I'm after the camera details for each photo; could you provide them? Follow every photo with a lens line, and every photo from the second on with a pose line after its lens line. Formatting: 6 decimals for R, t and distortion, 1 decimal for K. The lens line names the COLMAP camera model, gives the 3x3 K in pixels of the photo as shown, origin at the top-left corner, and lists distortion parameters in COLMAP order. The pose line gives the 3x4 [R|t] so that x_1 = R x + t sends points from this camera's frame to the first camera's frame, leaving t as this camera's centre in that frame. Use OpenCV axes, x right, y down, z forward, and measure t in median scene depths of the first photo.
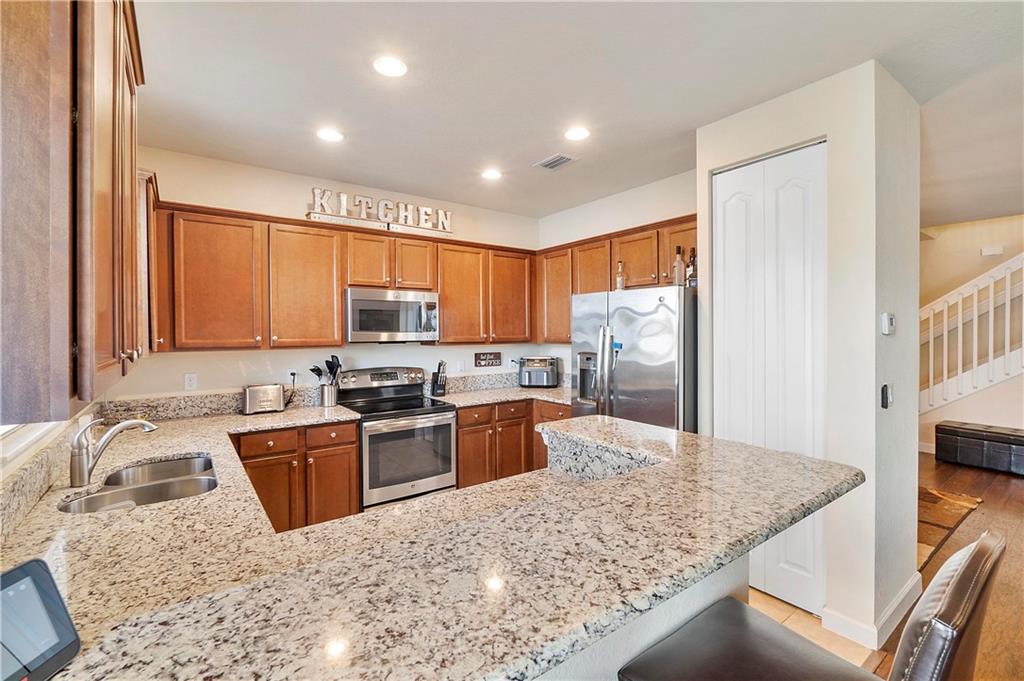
lens RADIAL K [[445.9, 0, 505.7], [0, 445.9, 333.7], [0, 0, 1]] dist [-0.004477, 0.000102]
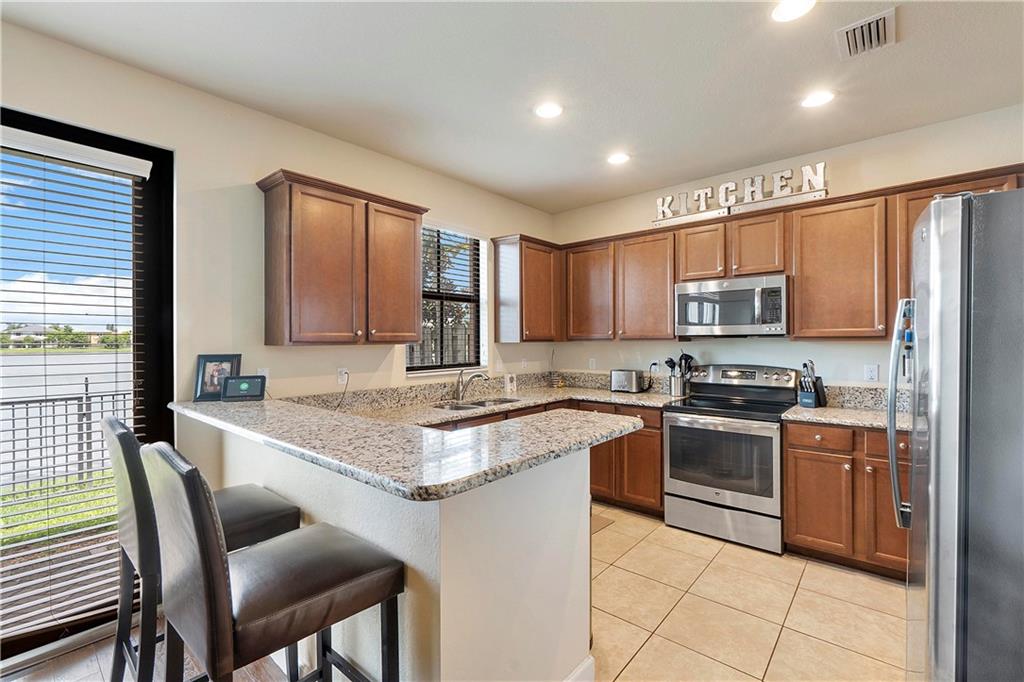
lens RADIAL K [[445.9, 0, 504.2], [0, 445.9, 337.1], [0, 0, 1]] dist [-0.004477, 0.000102]
pose [[0.214407, -0.005251, -0.976730, 0.638236], [0.000882, 0.999986, -0.005182, 0.029843], [0.976744, 0.000250, 0.214409, 0.417074]]
